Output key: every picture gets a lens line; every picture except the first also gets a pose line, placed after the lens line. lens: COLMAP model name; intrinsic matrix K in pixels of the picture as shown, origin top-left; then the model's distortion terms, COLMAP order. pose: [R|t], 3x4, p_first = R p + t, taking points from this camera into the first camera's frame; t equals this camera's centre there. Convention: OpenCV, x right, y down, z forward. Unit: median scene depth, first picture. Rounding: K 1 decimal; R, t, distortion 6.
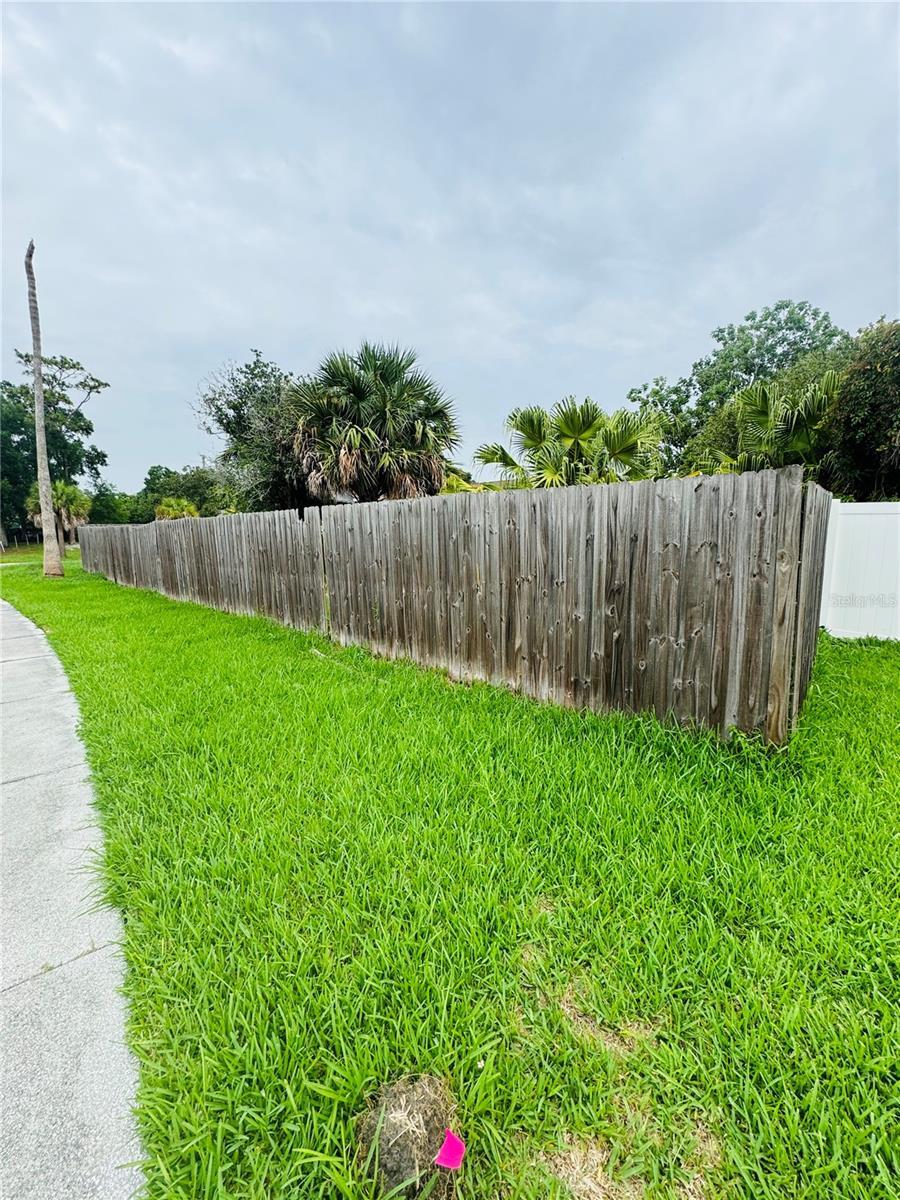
lens RADIAL K [[479.5, 0, 451.5], [0, 479.5, 601.2], [0, 0, 1]] dist [-0.002217, 0.000365]
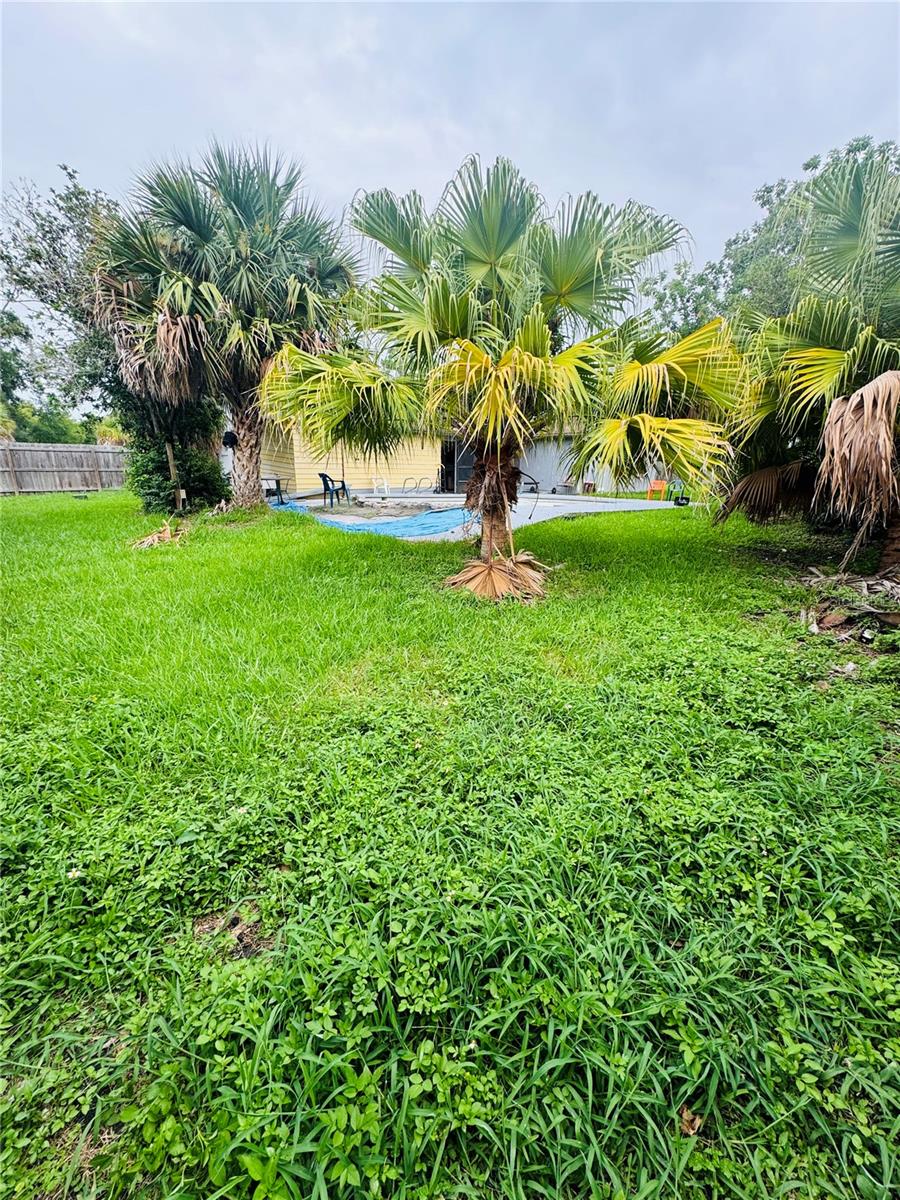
lens RADIAL K [[479.5, 0, 451.9], [0, 479.5, 603.4], [0, 0, 1]] dist [-0.002217, 0.000365]
pose [[0.999765, 0.019696, -0.009097, 0.057208], [-0.018268, 0.990437, 0.136747, -0.010402], [0.011704, -0.136549, 0.990564, 0.107047]]
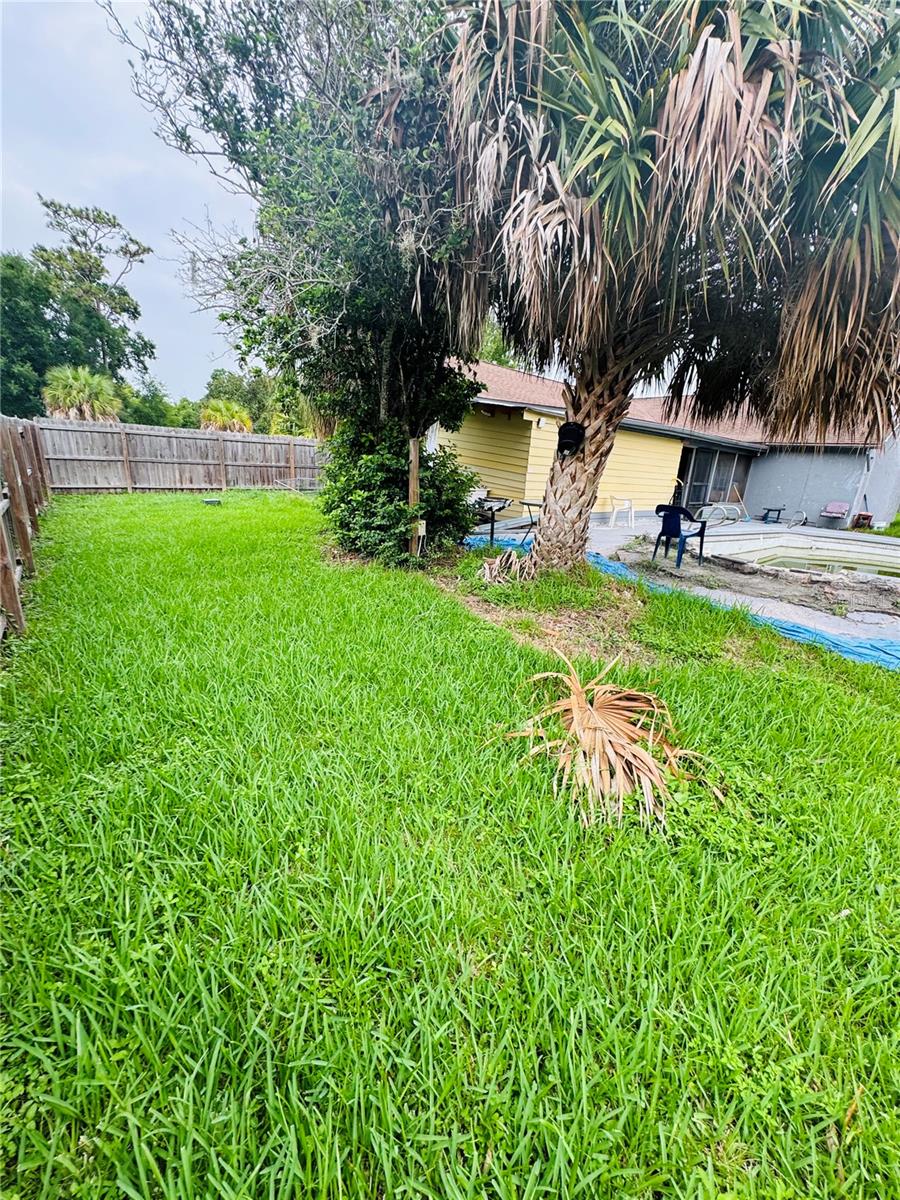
lens RADIAL K [[479.5, 0, 448.2], [0, 479.5, 602.3], [0, 0, 1]] dist [-0.002217, 0.000365]
pose [[0.988377, 0.100545, -0.114021, -0.095465], [-0.083523, 0.985853, 0.145323, -0.035715], [0.127020, -0.134110, 0.982792, 0.252130]]
